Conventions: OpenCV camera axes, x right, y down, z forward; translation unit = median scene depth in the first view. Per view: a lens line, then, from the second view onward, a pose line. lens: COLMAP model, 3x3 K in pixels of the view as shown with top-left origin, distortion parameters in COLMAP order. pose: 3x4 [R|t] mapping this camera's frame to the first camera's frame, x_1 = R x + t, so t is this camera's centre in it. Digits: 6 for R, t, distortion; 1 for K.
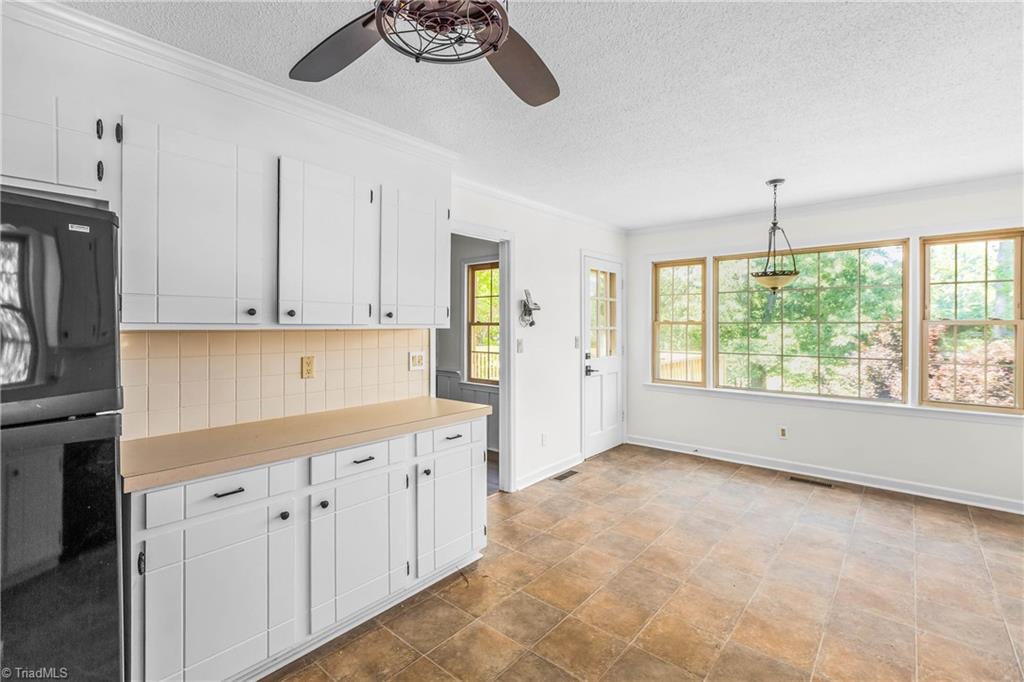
lens RADIAL K [[464.8, 0, 513.3], [0, 464.8, 333.6], [0, 0, 1]] dist [0.011169, -0.000104]
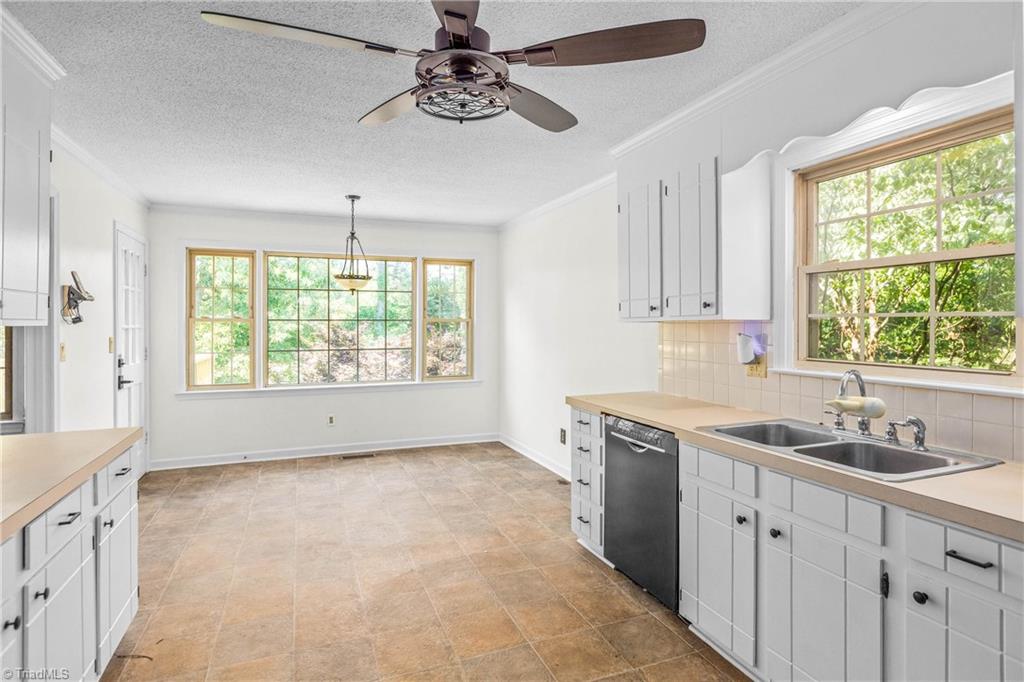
lens RADIAL K [[543.8, 0, 511.5], [0, 543.8, 339.1], [0, 0, 1]] dist [0.003724, 0.000557]
pose [[0.467574, -0.028198, 0.883504, -0.445130], [0.017883, 0.999588, 0.022438, 0.001186], [-0.883773, 0.005308, 0.467886, 0.031877]]
